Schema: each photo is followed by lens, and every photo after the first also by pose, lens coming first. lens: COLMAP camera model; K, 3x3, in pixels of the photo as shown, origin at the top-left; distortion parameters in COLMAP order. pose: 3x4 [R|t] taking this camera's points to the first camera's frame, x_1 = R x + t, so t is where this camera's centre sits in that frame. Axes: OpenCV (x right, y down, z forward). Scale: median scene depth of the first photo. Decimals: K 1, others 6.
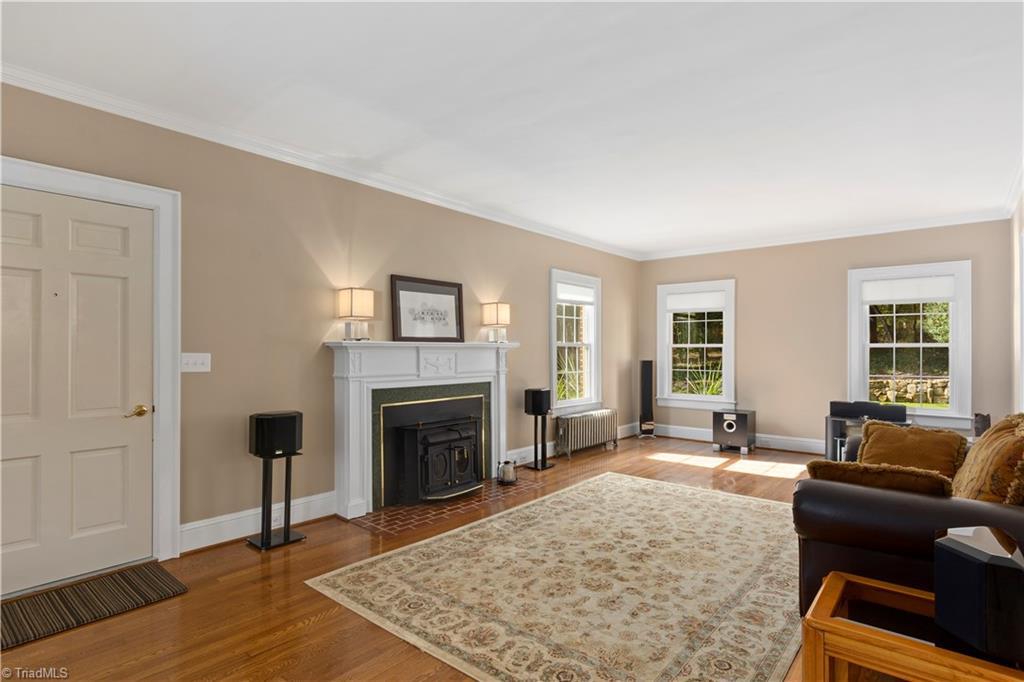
lens RADIAL K [[523.9, 0, 517.2], [0, 523.9, 354.2], [0, 0, 1]] dist [0.001732, 0.000431]
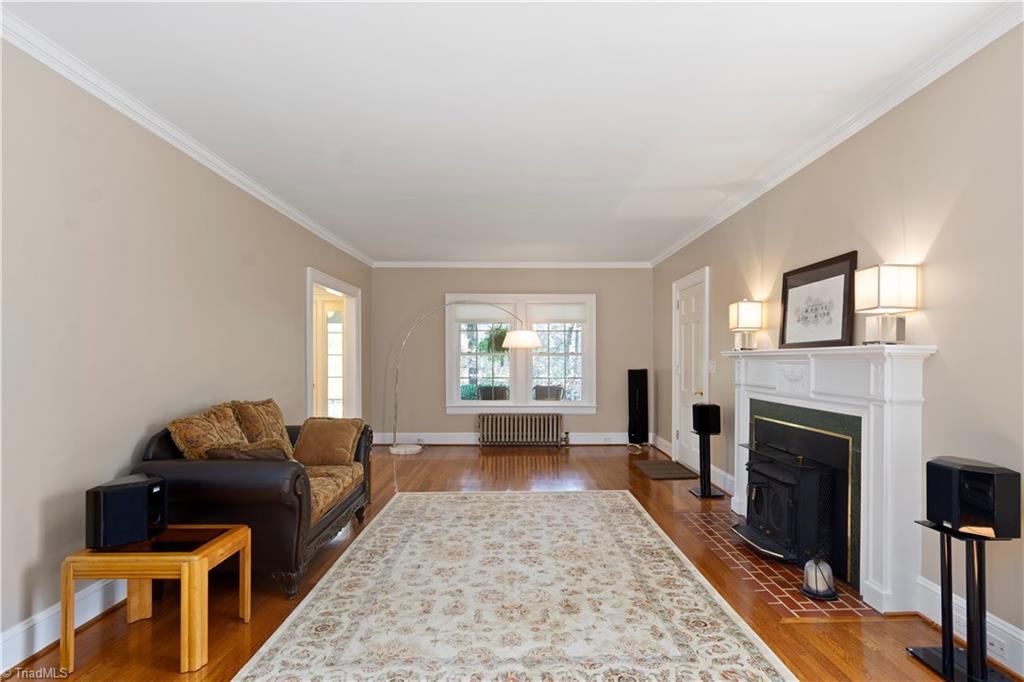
lens RADIAL K [[523.9, 0, 517.2], [0, 523.9, 354.2], [0, 0, 1]] dist [0.001732, 0.000431]
pose [[-0.759403, -0.005438, -0.650598, 0.819594], [-0.004305, 0.999985, -0.003333, -0.013945], [0.650606, 0.000270, -0.759415, 1.672034]]
